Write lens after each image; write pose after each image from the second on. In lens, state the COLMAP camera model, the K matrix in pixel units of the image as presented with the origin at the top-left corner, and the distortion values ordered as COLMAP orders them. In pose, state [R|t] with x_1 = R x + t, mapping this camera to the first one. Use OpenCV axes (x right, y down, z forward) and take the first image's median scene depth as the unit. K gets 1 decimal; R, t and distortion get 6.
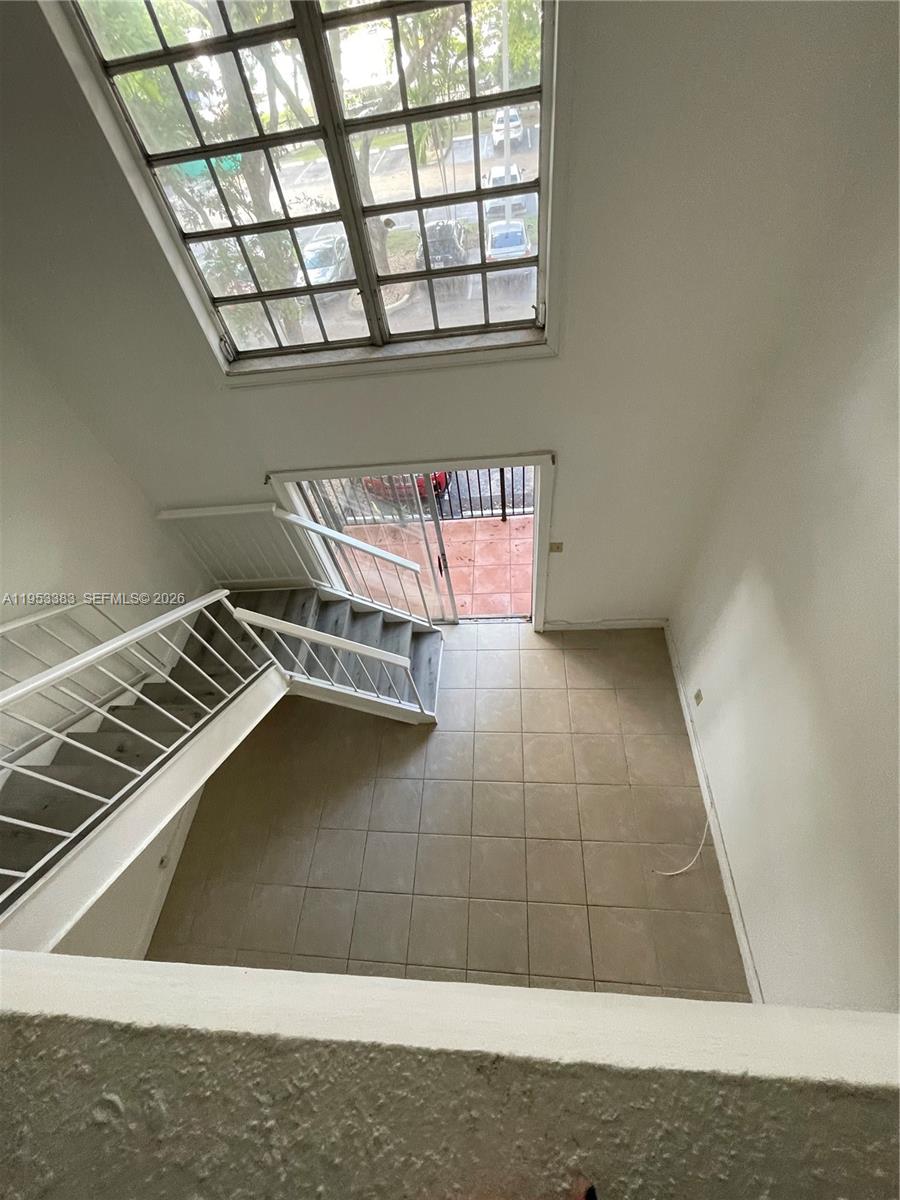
lens RADIAL K [[480.8, 0, 450.0], [0, 480.8, 600.0], [0, 0, 1]] dist [0.002770, 0.000199]
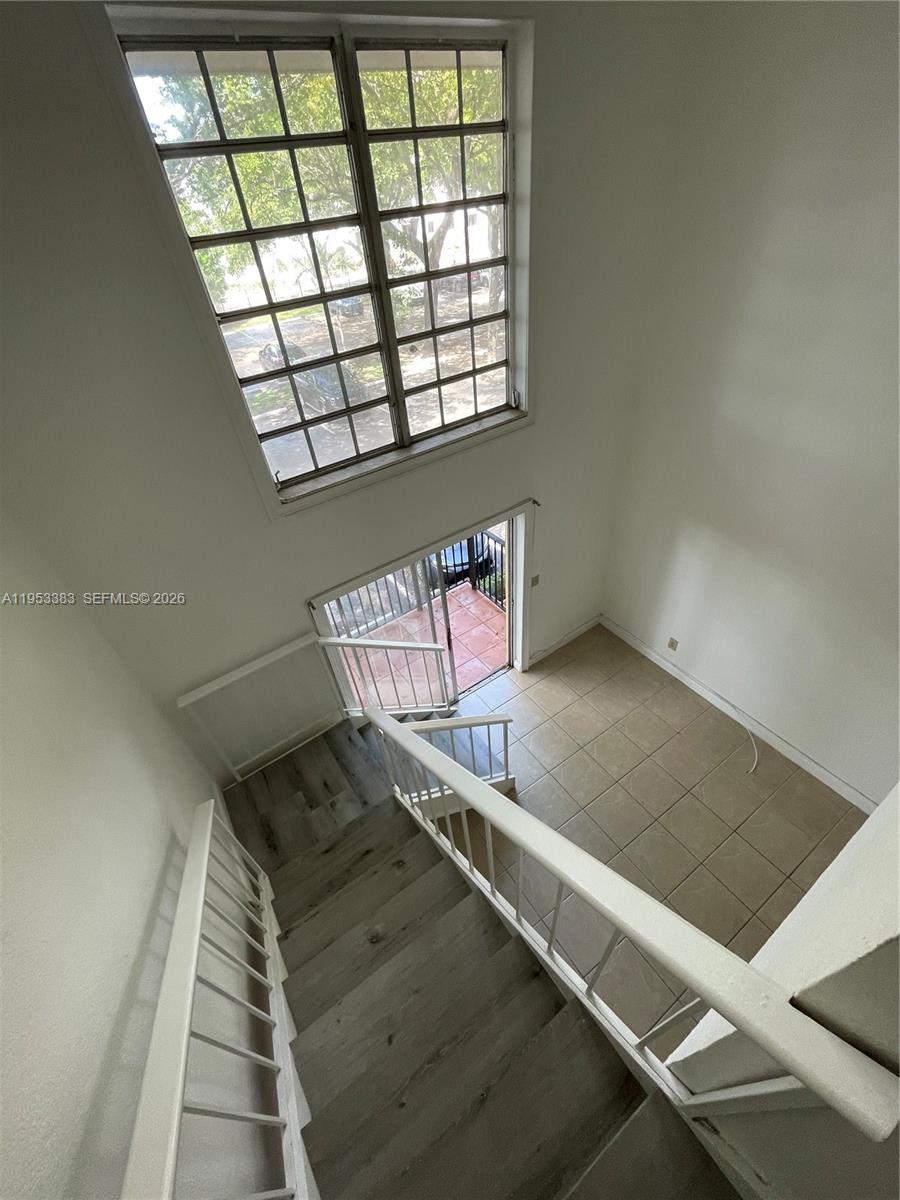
lens RADIAL K [[470.1, 0, 450.0], [0, 470.1, 600.0], [0, 0, 1]] dist [0.002256, 0.000105]
pose [[0.798264, -0.351030, 0.489441, -0.596739], [0.475045, 0.866500, -0.153327, 0.010828], [-0.370278, 0.354902, 0.858451, 0.097849]]
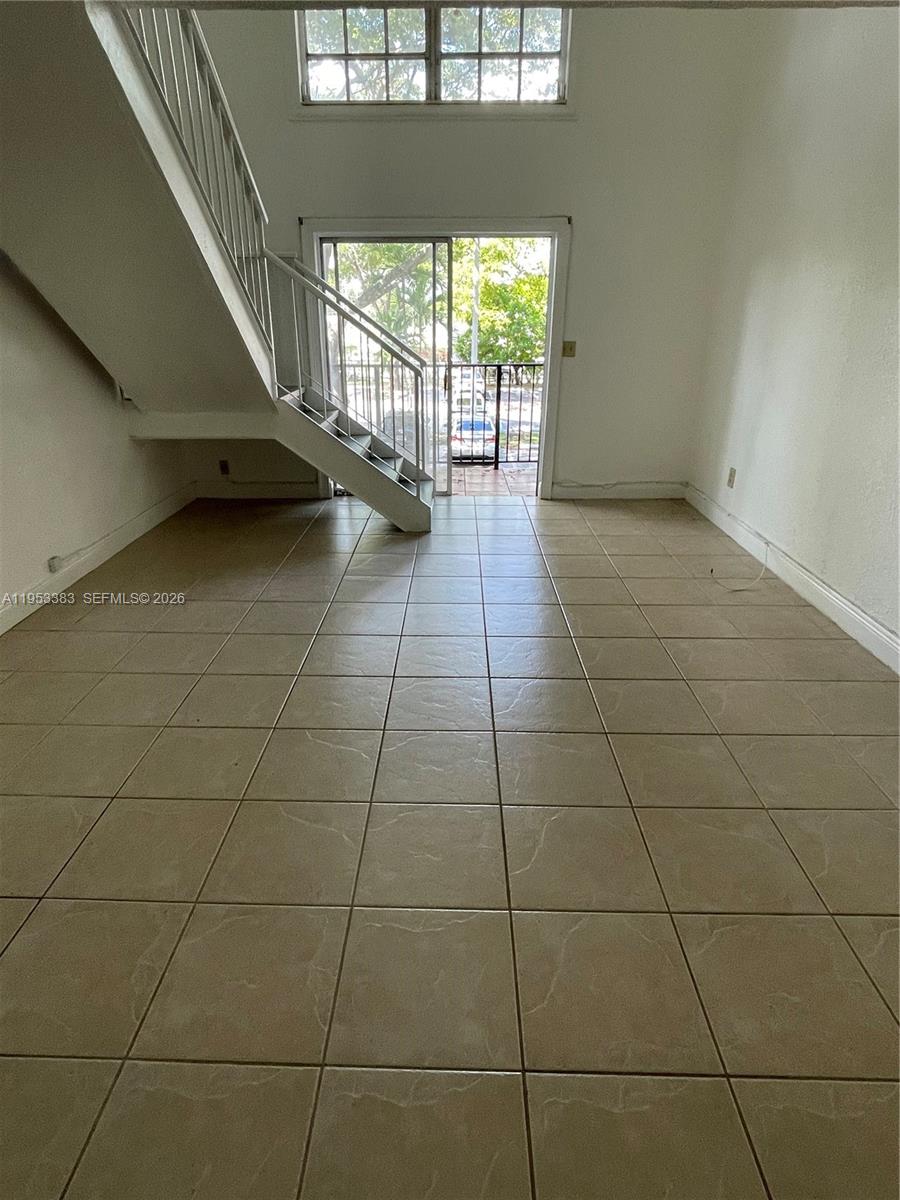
lens RADIAL K [[662.3, 0, 450.0], [0, 662.3, 600.0], [0, 0, 1]] dist [-0.004774, -0.001577]
pose [[0.991119, 0.094348, 0.093713, -0.112621], [-0.036067, 0.869020, -0.493460, 1.133585], [-0.127995, 0.485698, 0.864705, 0.114529]]
